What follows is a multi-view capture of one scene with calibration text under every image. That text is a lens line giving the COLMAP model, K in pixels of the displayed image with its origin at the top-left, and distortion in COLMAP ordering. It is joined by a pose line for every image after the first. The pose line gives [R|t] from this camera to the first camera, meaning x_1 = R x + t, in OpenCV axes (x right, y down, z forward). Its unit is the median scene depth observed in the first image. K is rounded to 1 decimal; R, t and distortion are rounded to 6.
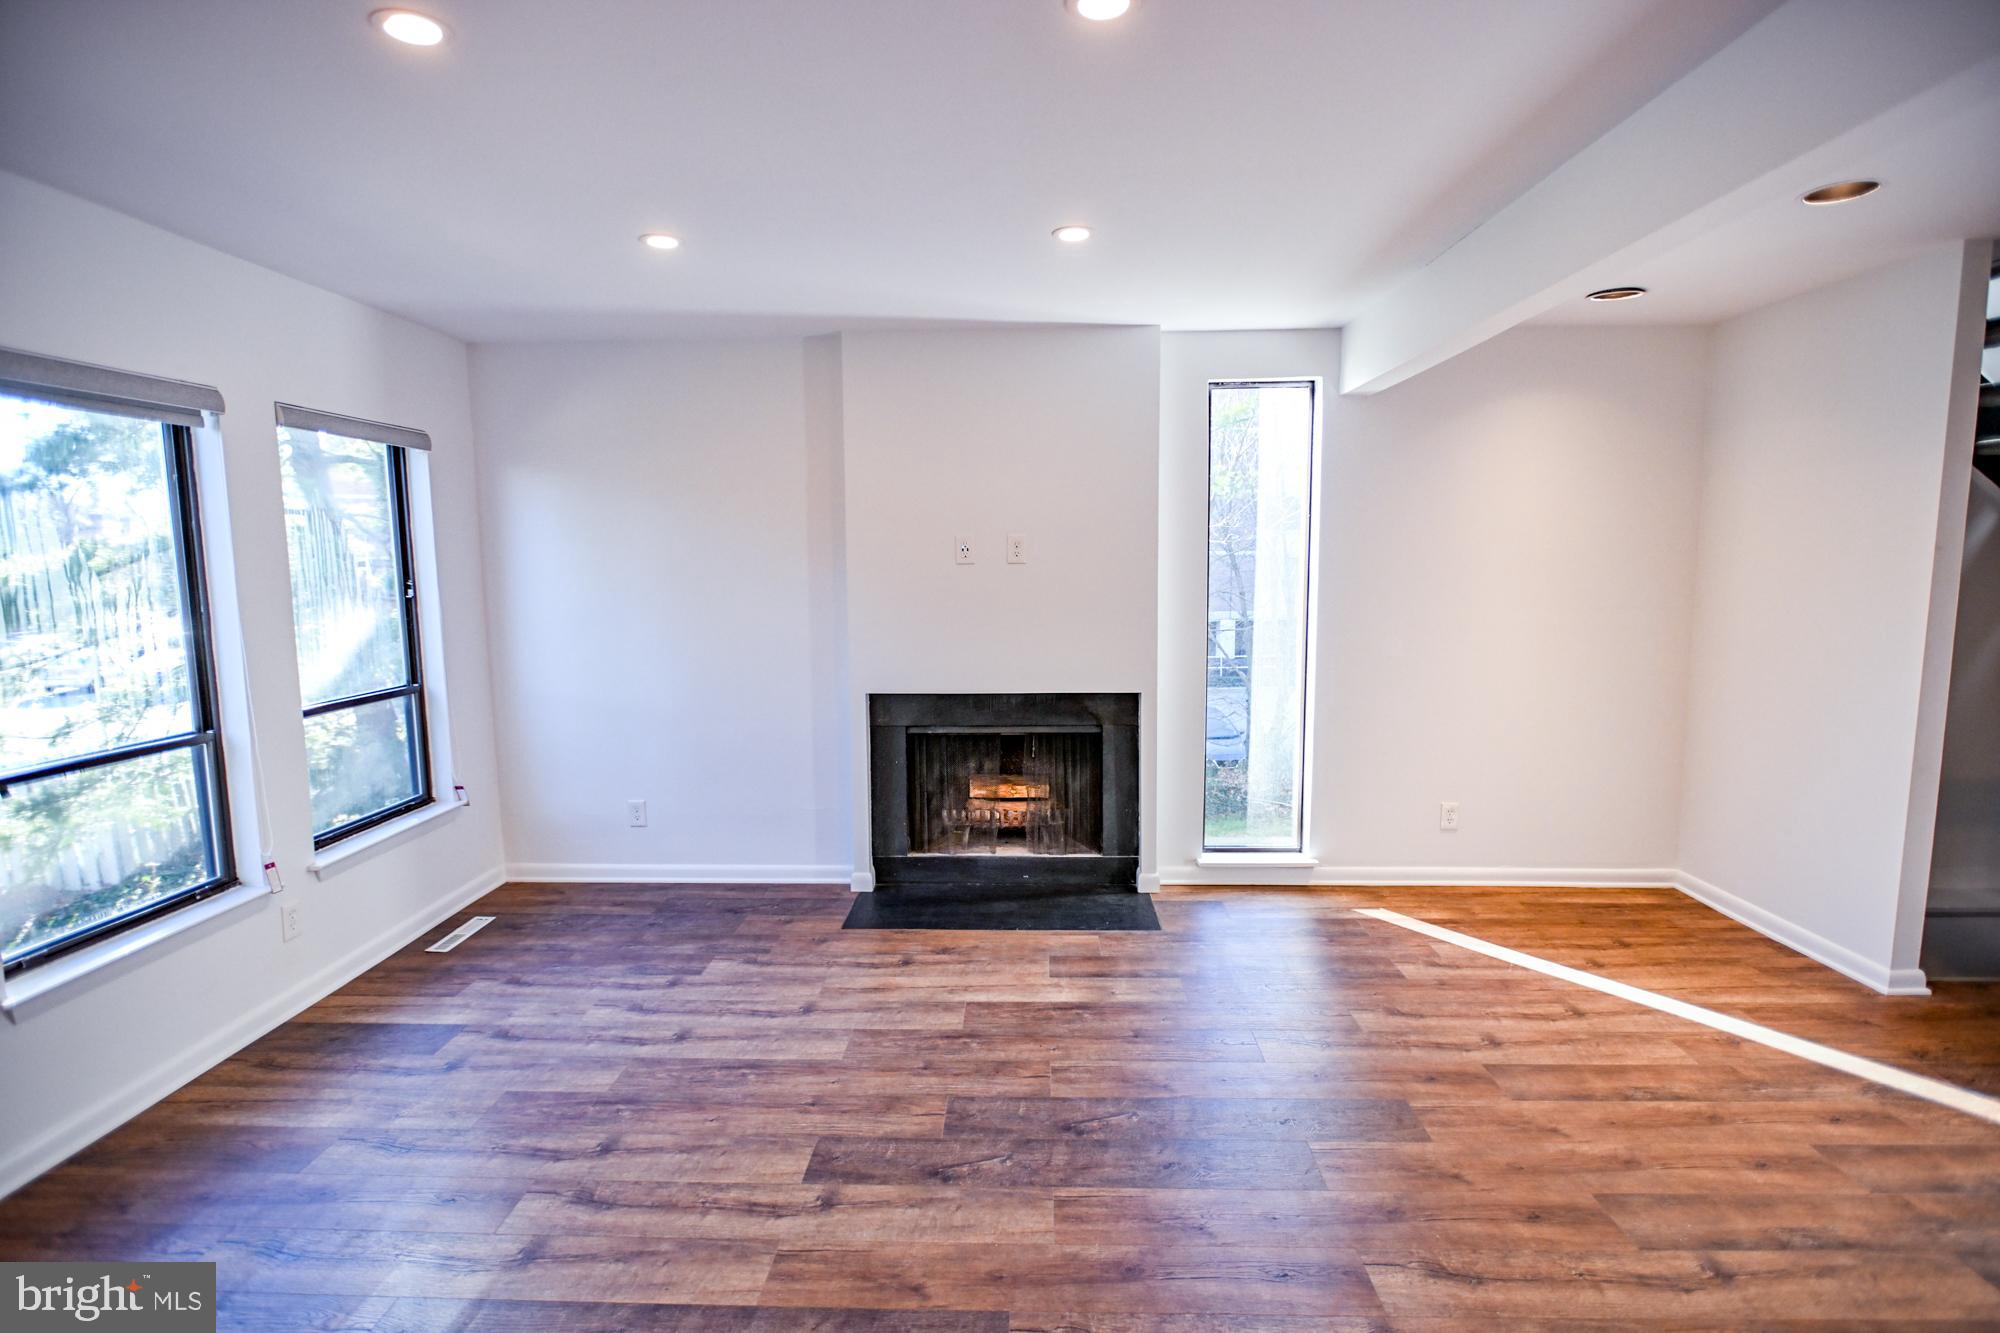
lens RADIAL K [[942.8, 0, 999.0], [0, 942.8, 666.0], [0, 0, 1]] dist [-0.005444, -0.003912]
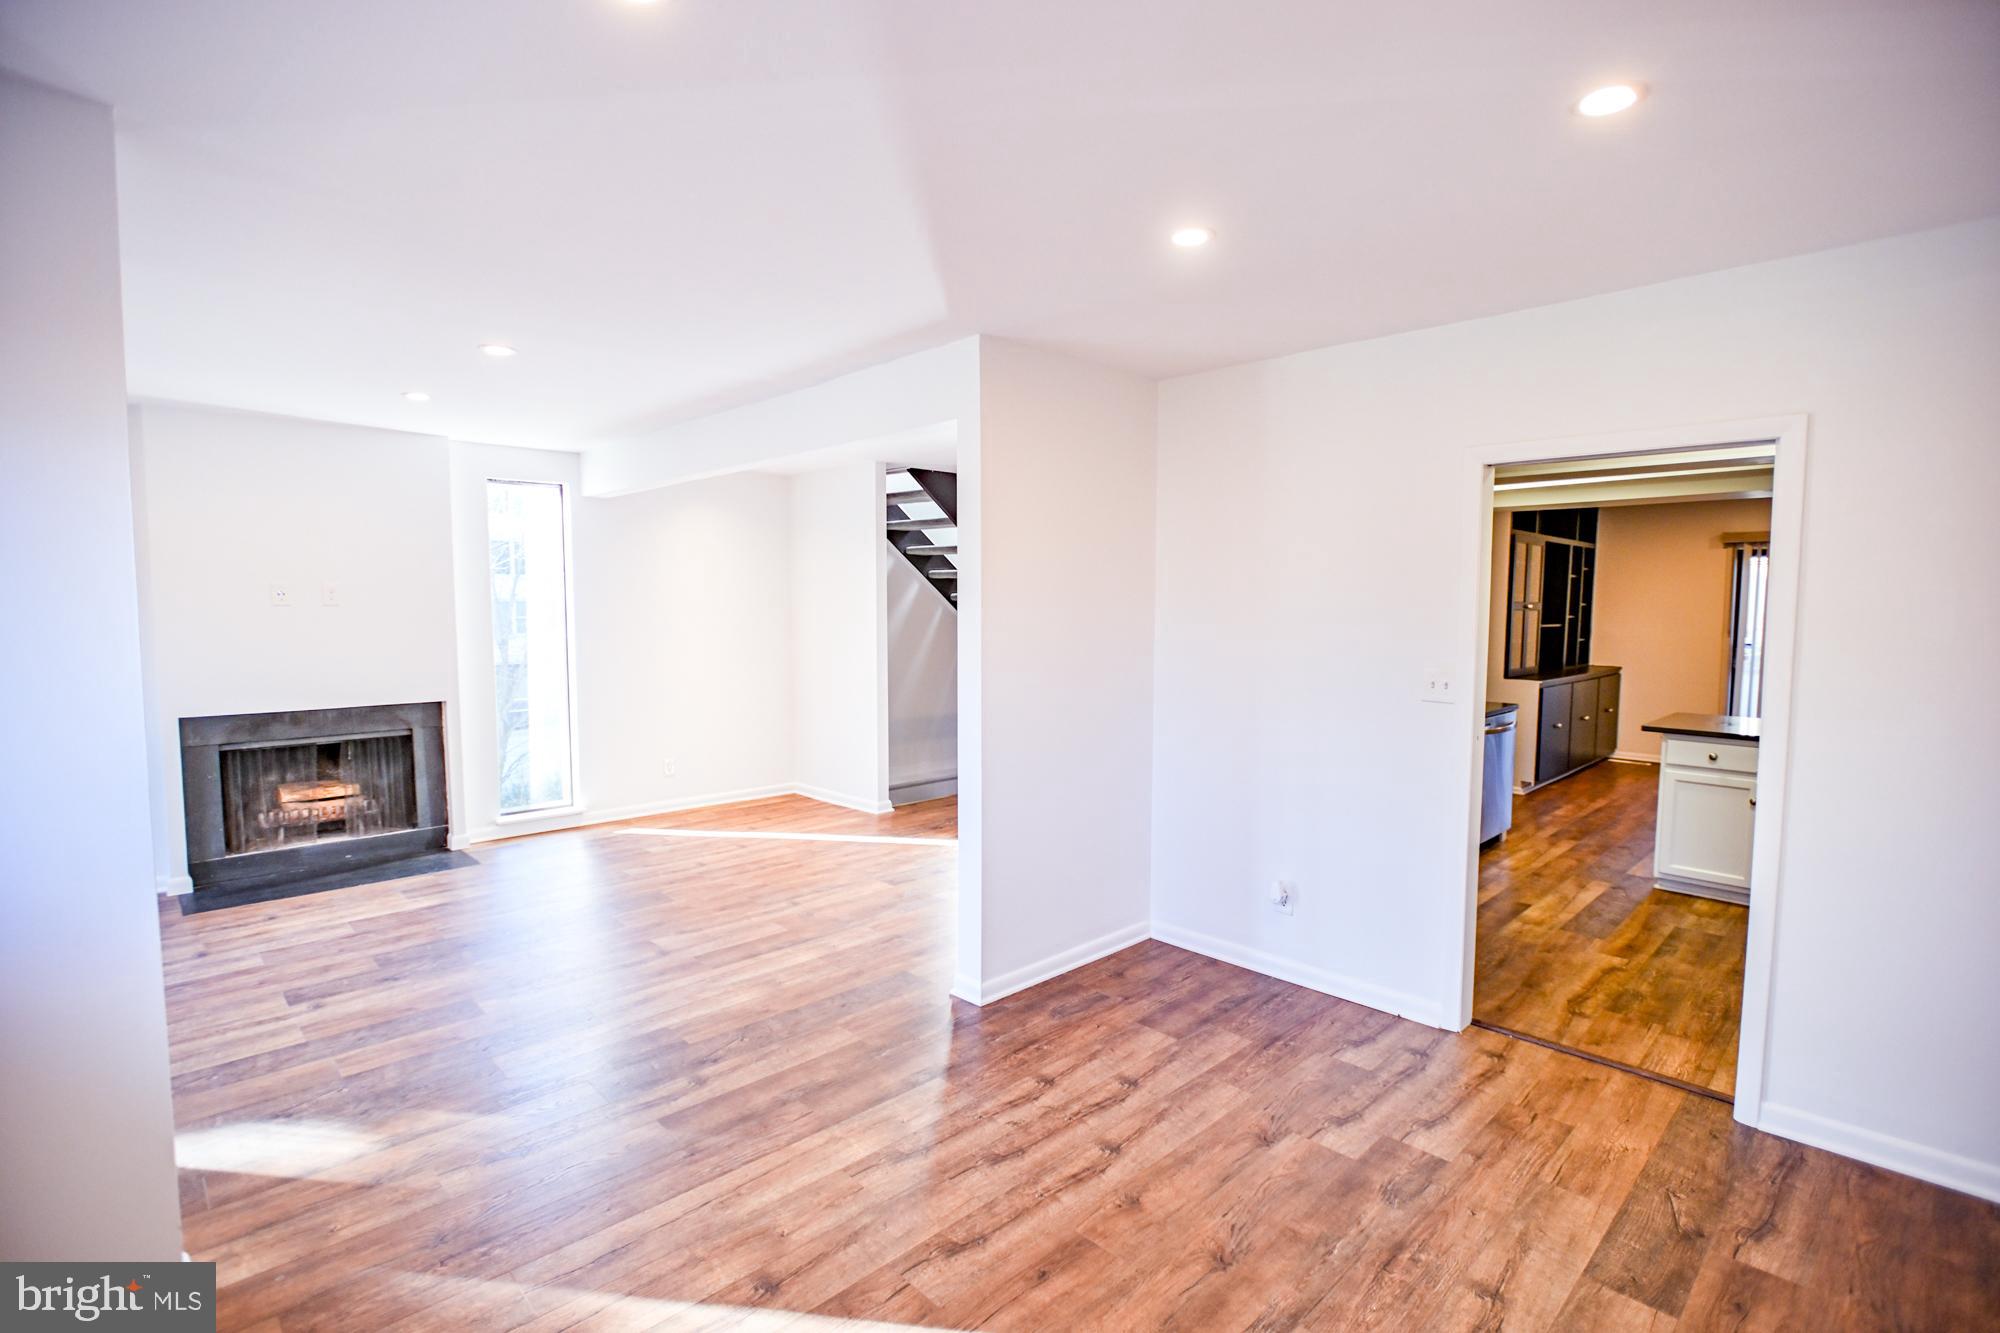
lens RADIAL K [[942.8, 0, 1008.1], [0, 942.8, 675.3], [0, 0, 1]] dist [-0.005444, -0.003912]
pose [[0.689610, -0.046057, 0.722715, -0.343815], [0.073247, 0.997294, -0.006337, 0.076456], [-0.720467, 0.057307, 0.691117, -0.665614]]
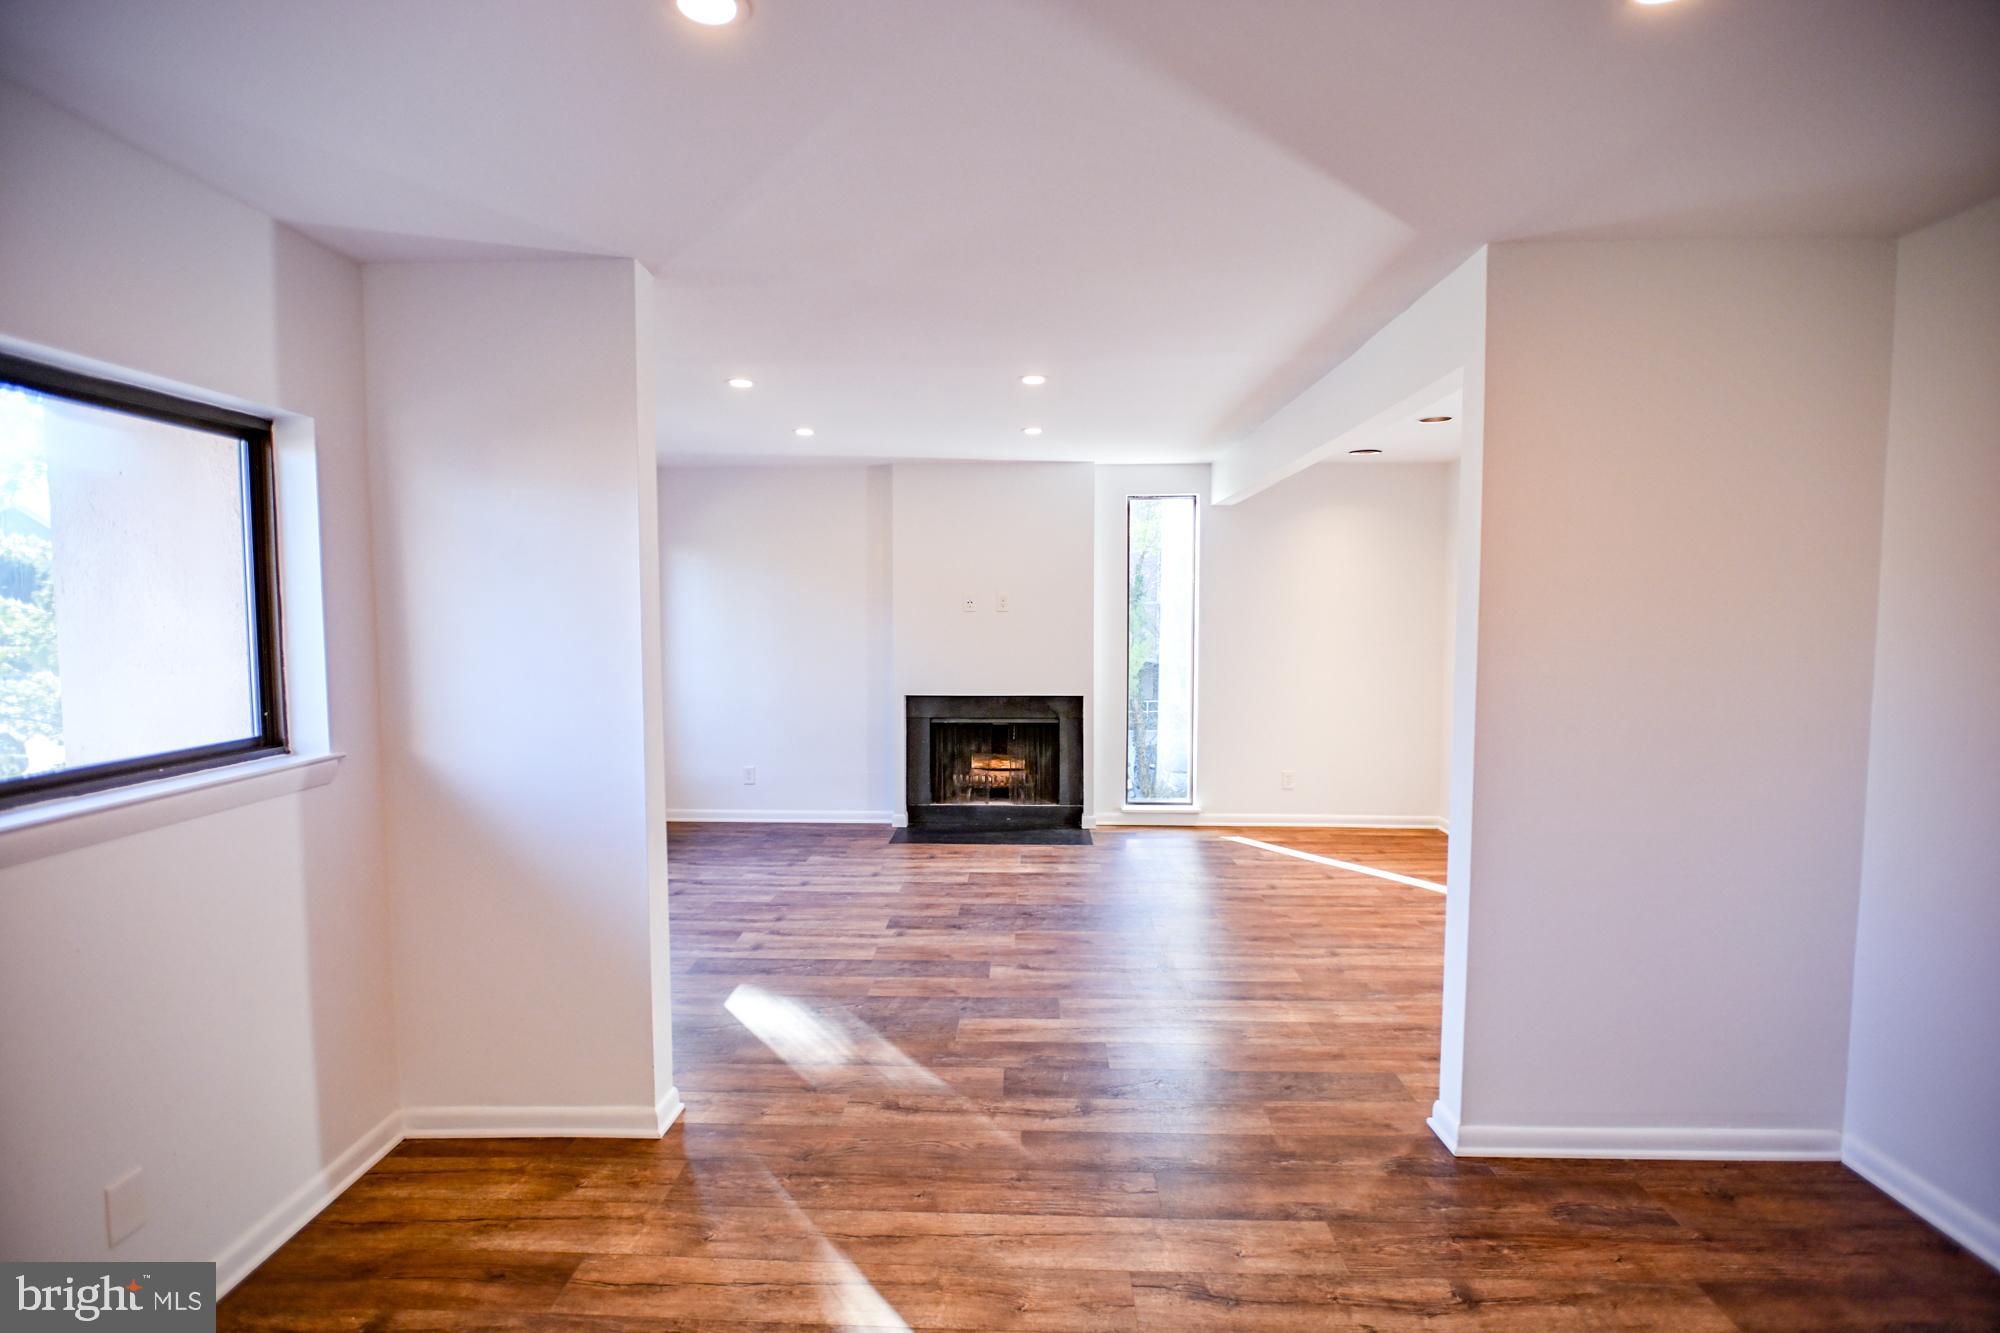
lens RADIAL K [[942.8, 0, 992.2], [0, 942.8, 677.4], [0, 0, 1]] dist [-0.005444, -0.003912]
pose [[0.999959, 0.007819, -0.004597, 0.010821], [-0.007990, 0.999229, -0.038441, 0.075007], [0.004293, 0.038476, 0.999250, -0.686603]]
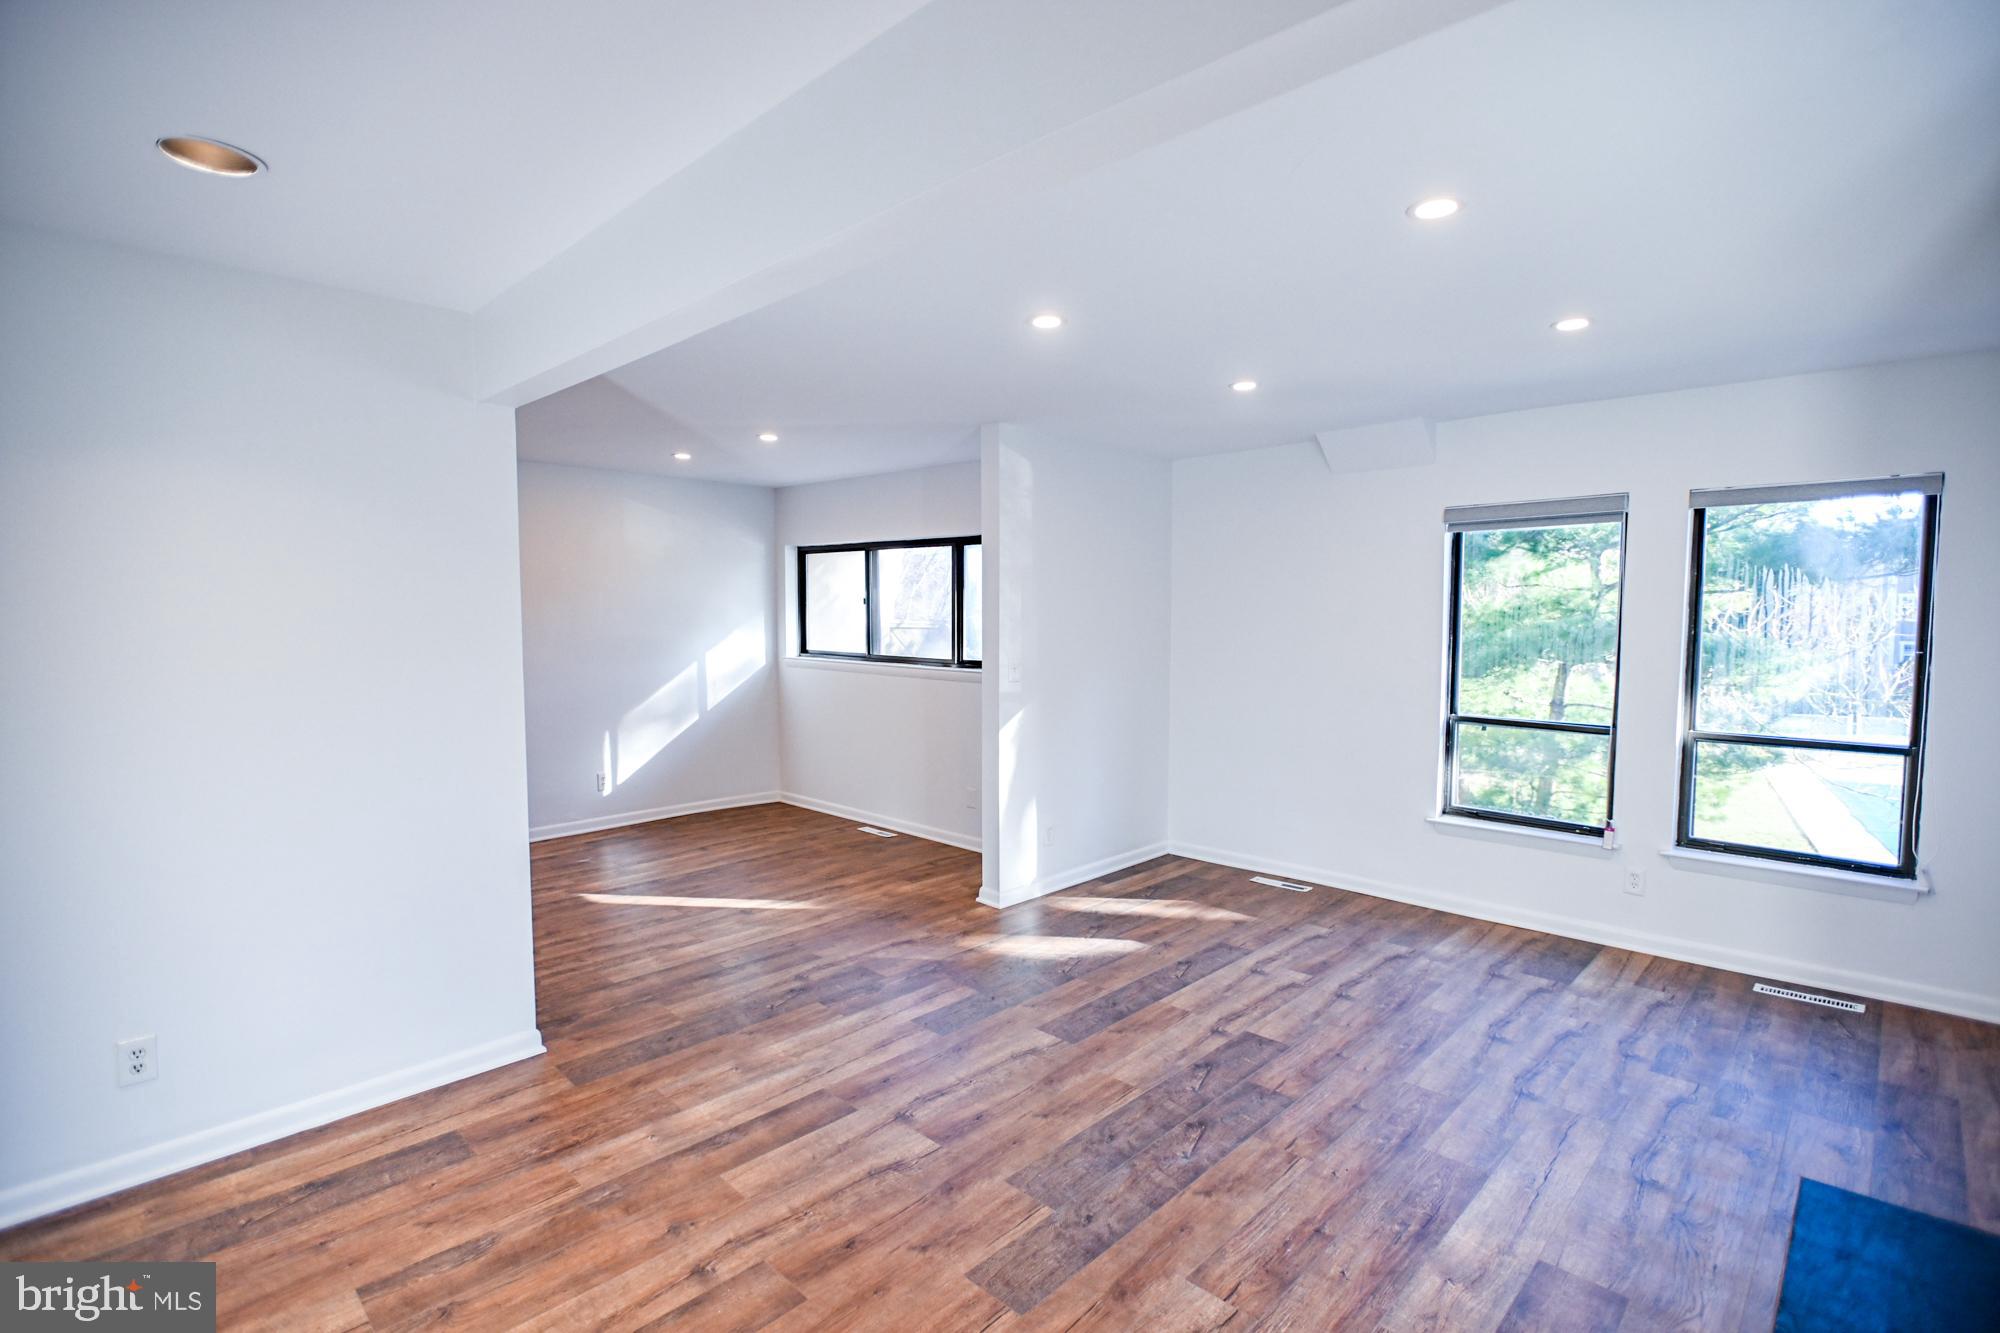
lens RADIAL K [[942.8, 0, 1008.5], [0, 942.8, 668.4], [0, 0, 1]] dist [-0.005444, -0.003912]
pose [[-0.666287, 0.055820, -0.743603, 0.804748], [-0.080250, 0.986035, 0.145925, -0.148596], [0.741364, 0.156902, -0.652503, 1.151542]]
